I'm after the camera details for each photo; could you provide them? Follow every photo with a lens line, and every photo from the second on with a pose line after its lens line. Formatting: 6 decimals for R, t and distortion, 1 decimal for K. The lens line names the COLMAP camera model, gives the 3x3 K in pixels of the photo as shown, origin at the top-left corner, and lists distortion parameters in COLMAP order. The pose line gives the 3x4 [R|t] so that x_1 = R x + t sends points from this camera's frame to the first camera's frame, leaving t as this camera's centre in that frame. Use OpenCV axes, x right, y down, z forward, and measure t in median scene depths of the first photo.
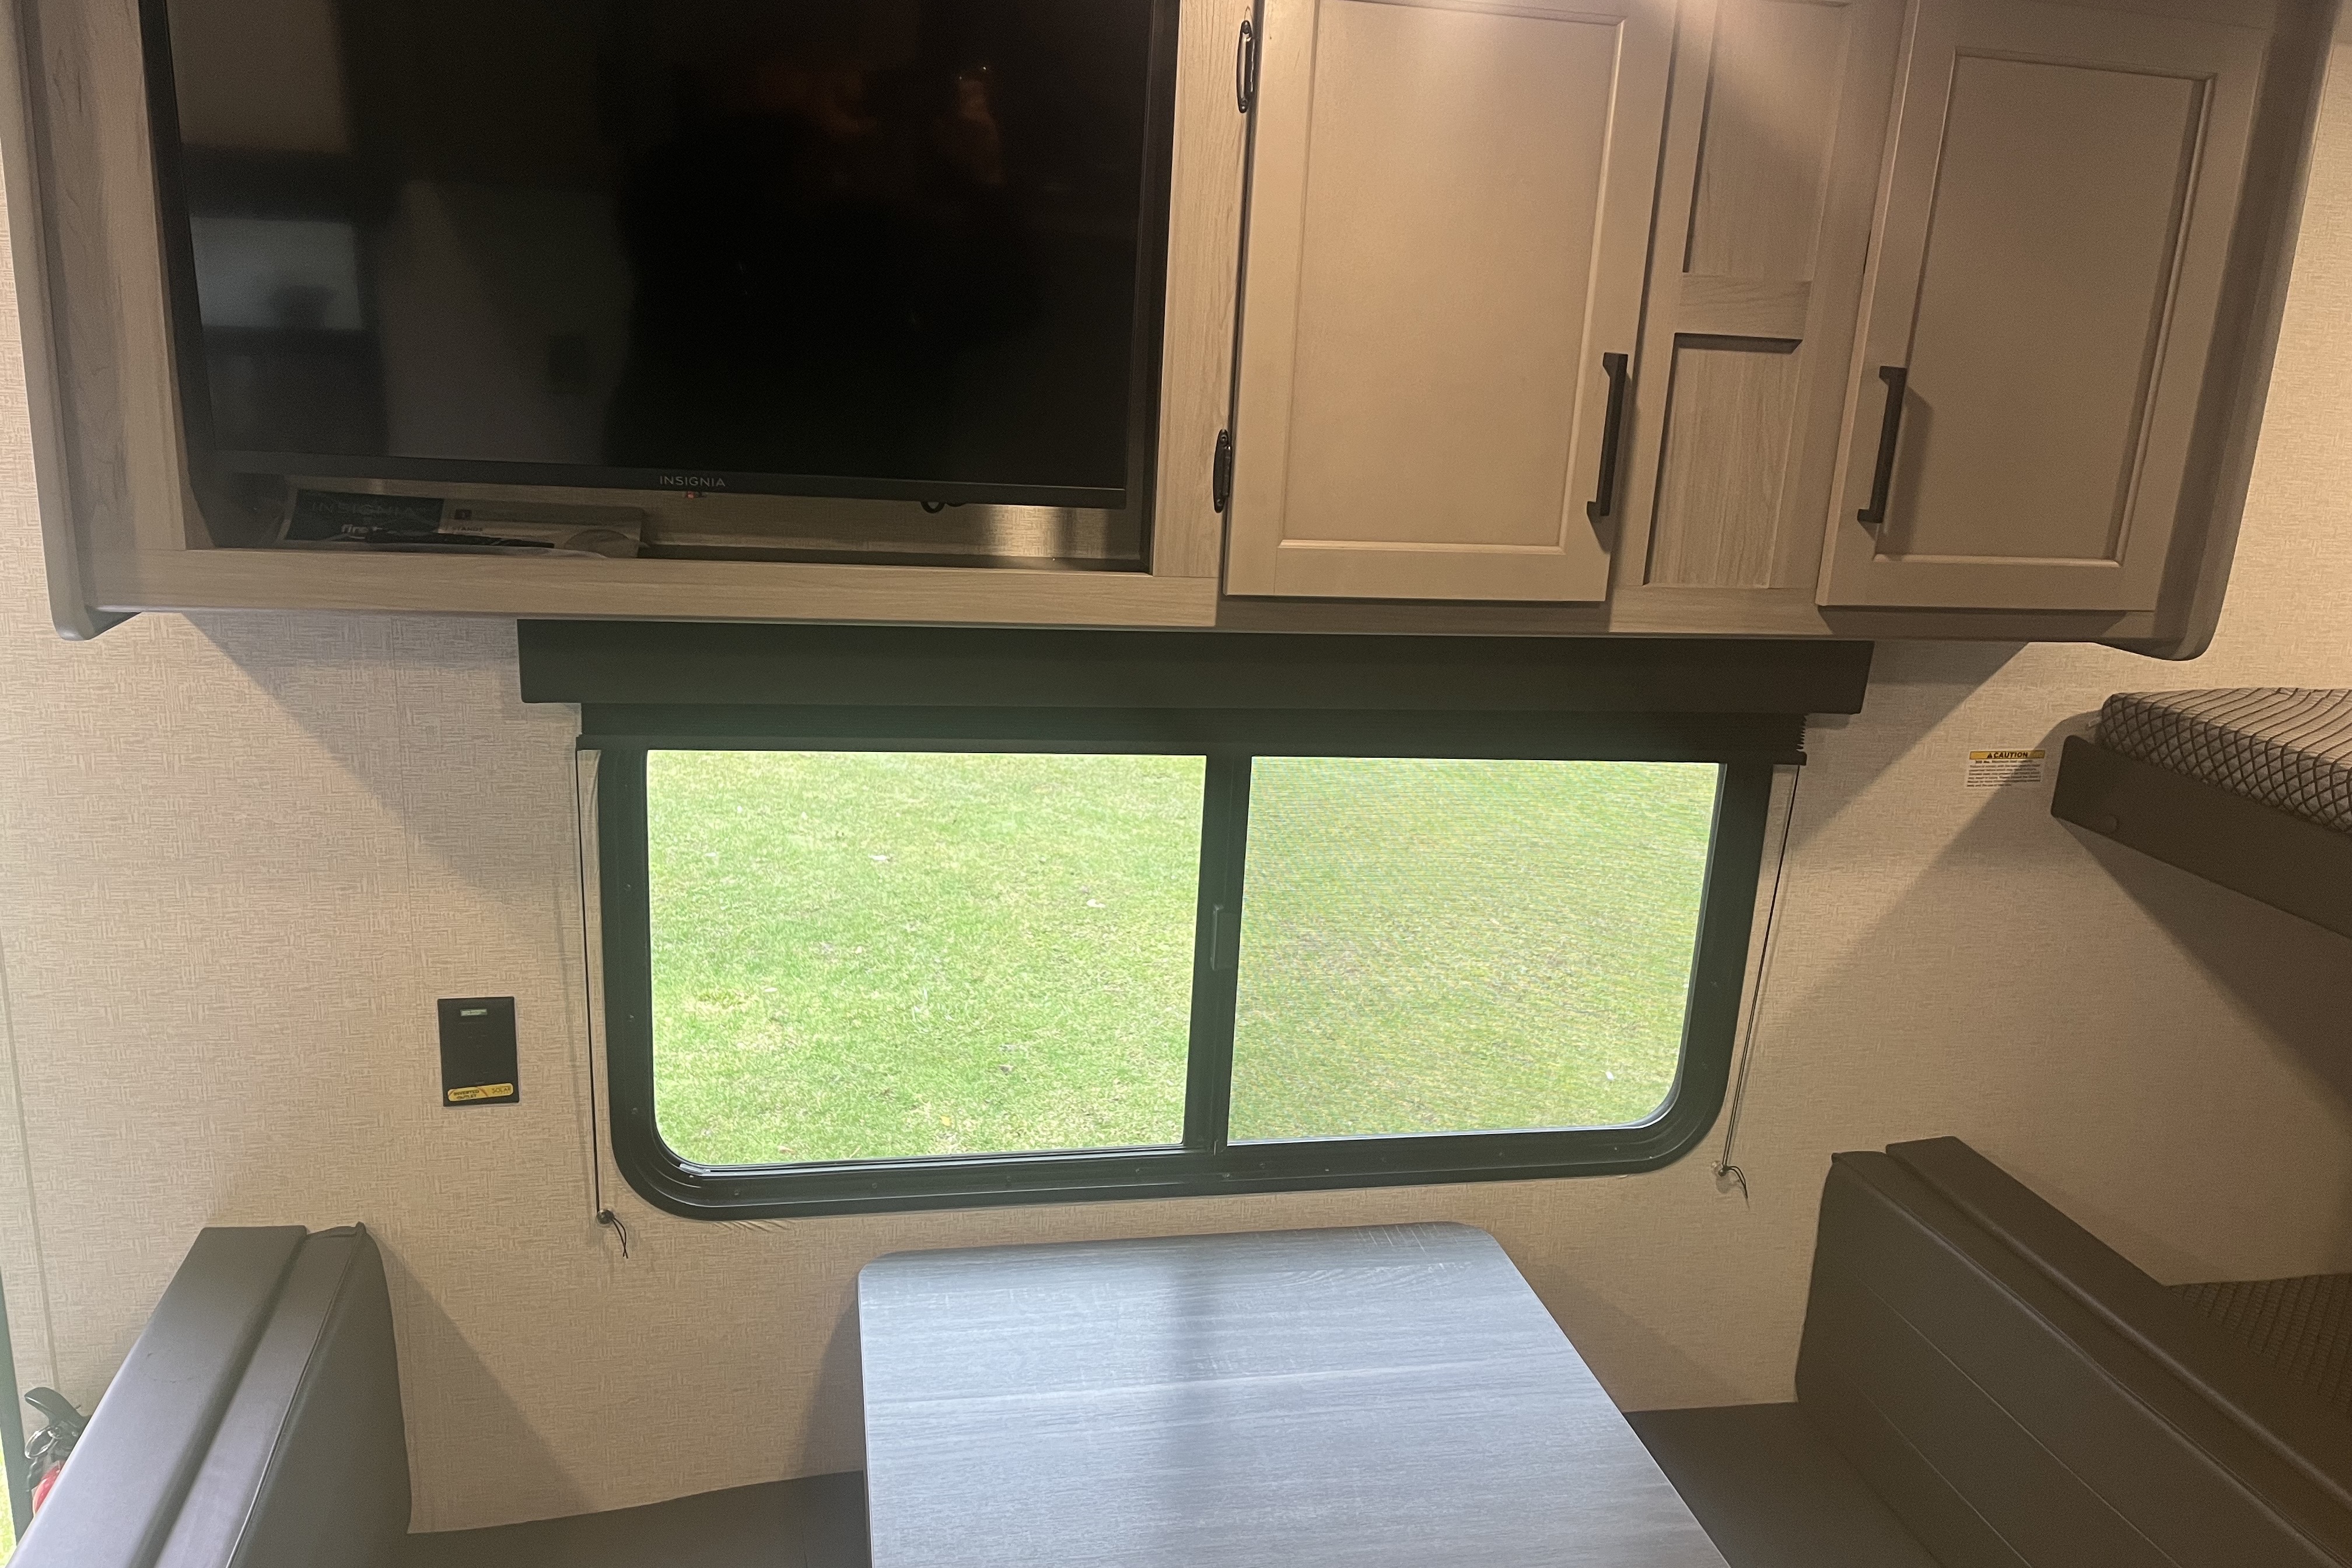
lens RADIAL K [[1752.6, 0, 1176.0], [0, 1752.6, 784.0], [0, 0, 1]] dist [0.085141, -0.124166]
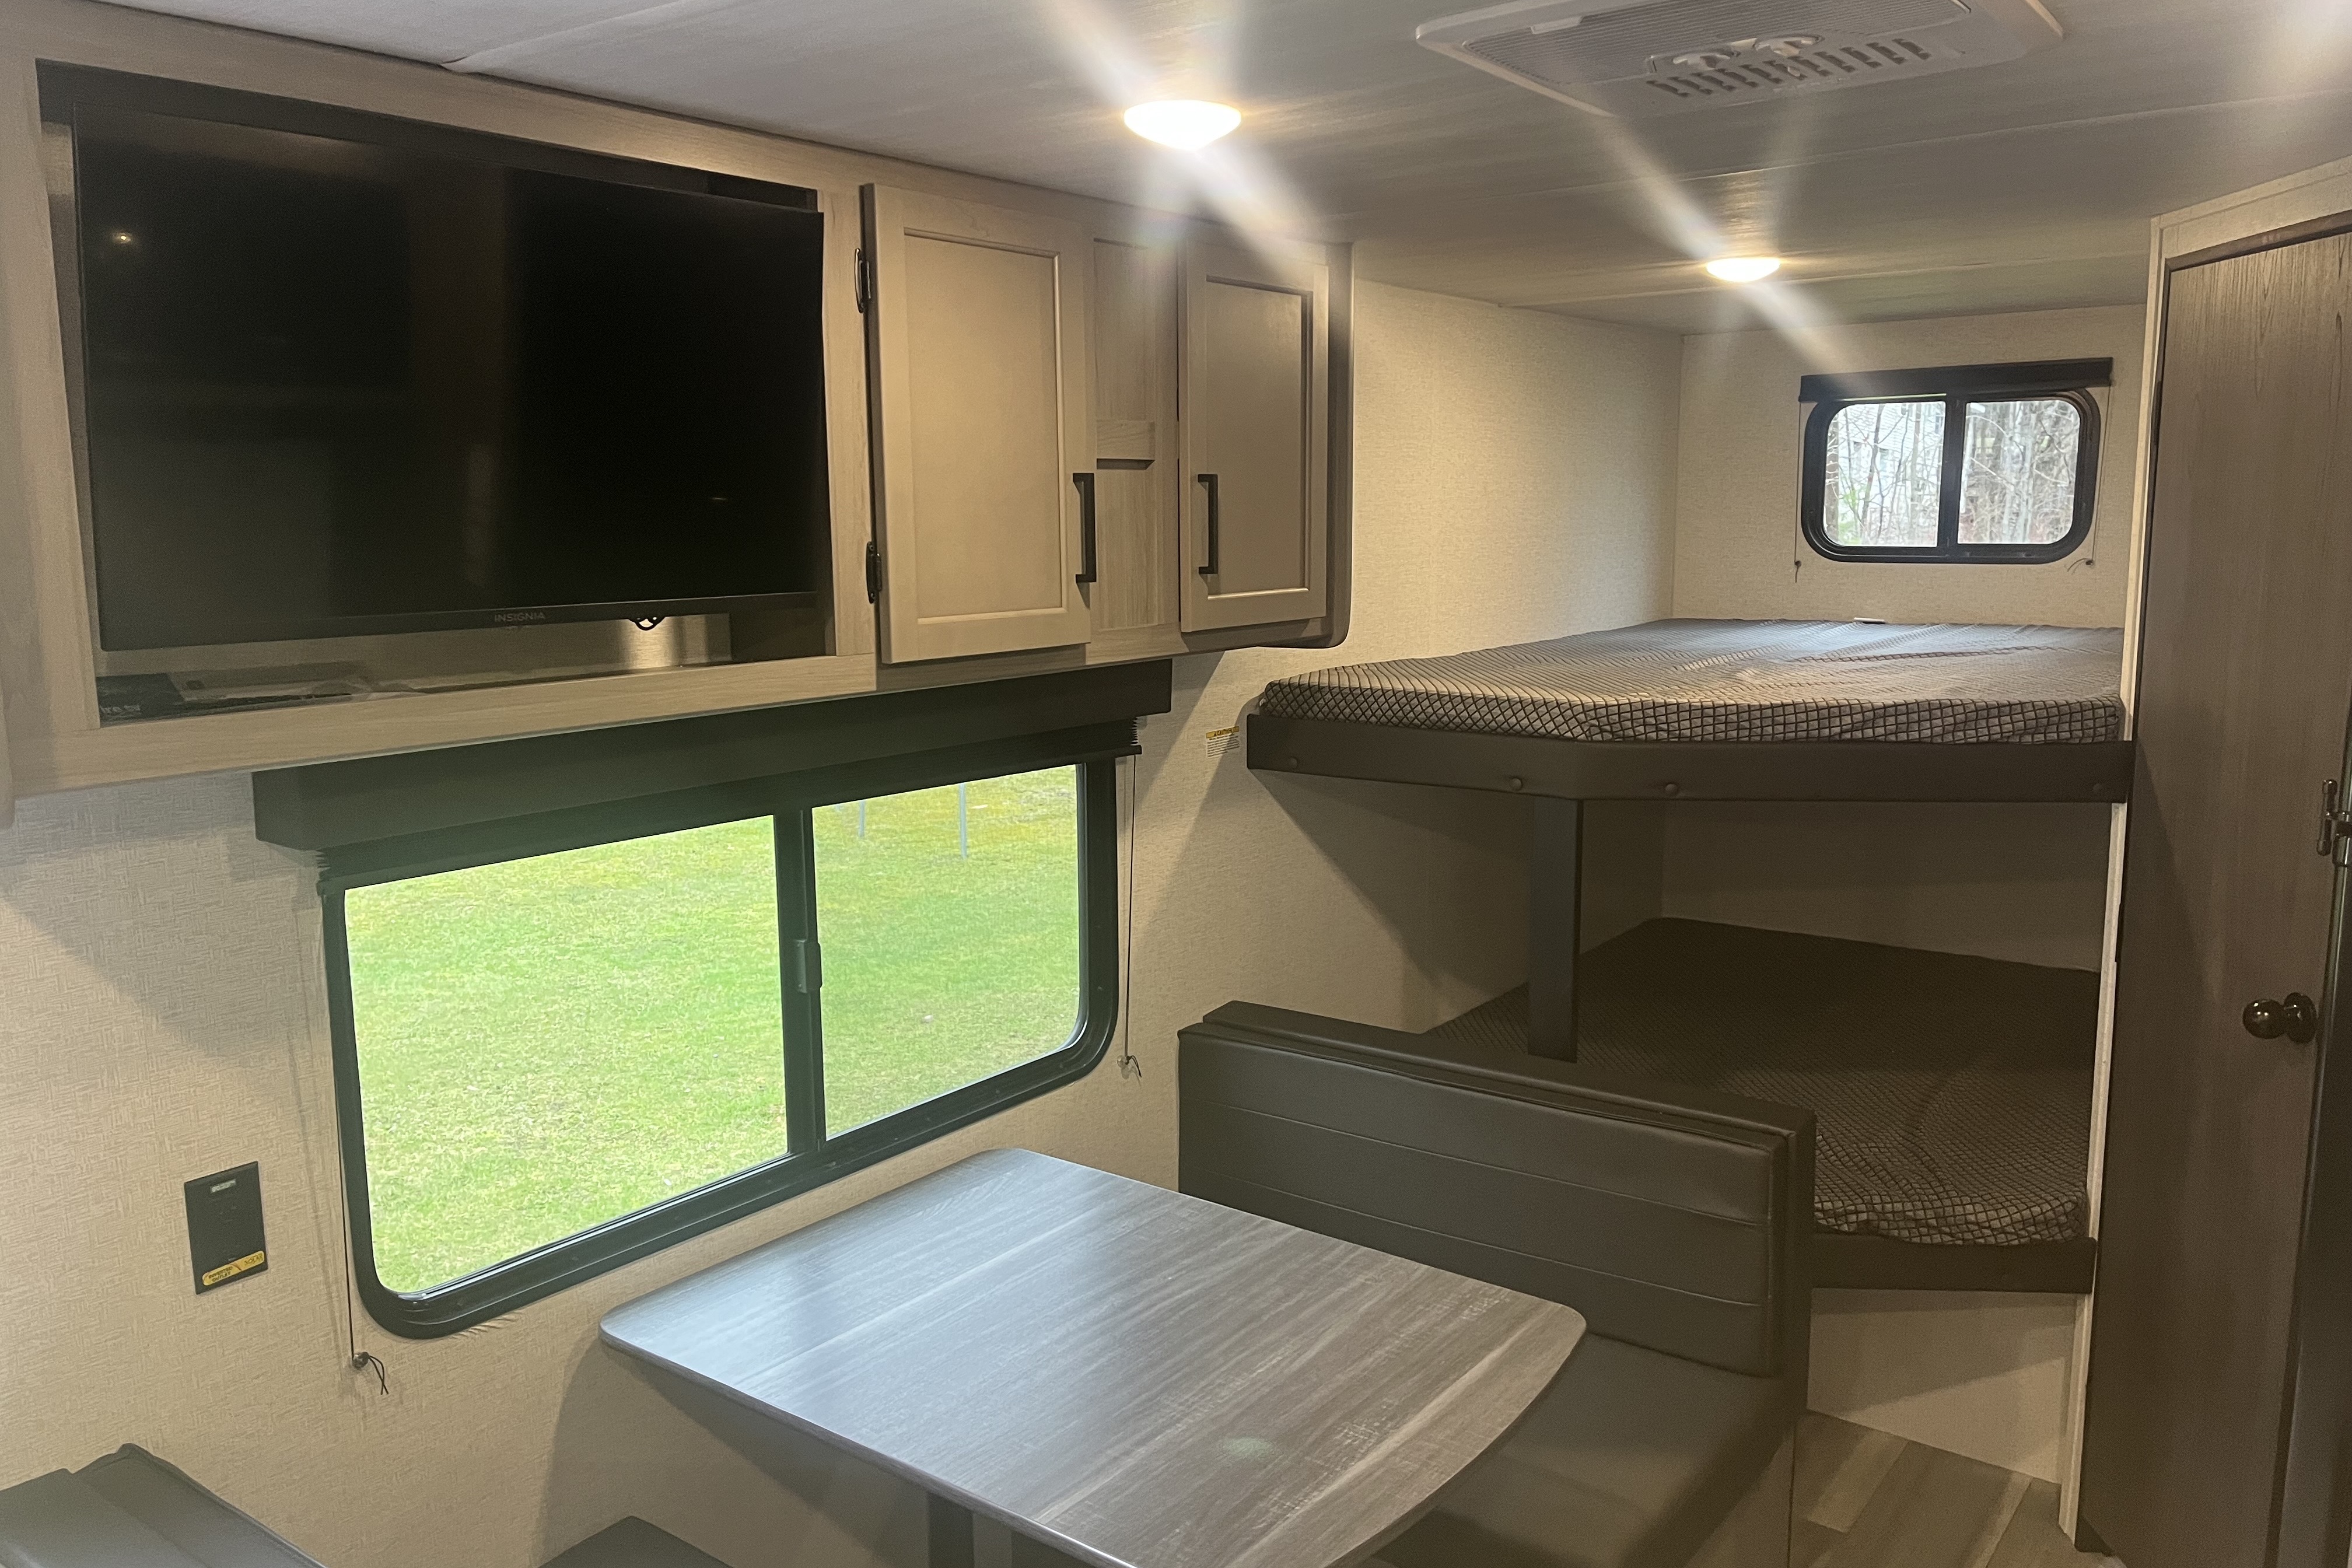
lens RADIAL K [[1752.6, 0, 1176.0], [0, 1752.6, 784.0], [0, 0, 1]] dist [0.085141, -0.124166]
pose [[0.756808, -0.165076, 0.632448, -0.576386], [0.219449, 0.975591, -0.007959, 0.033825], [-0.615697, 0.144814, 0.774562, -0.128629]]
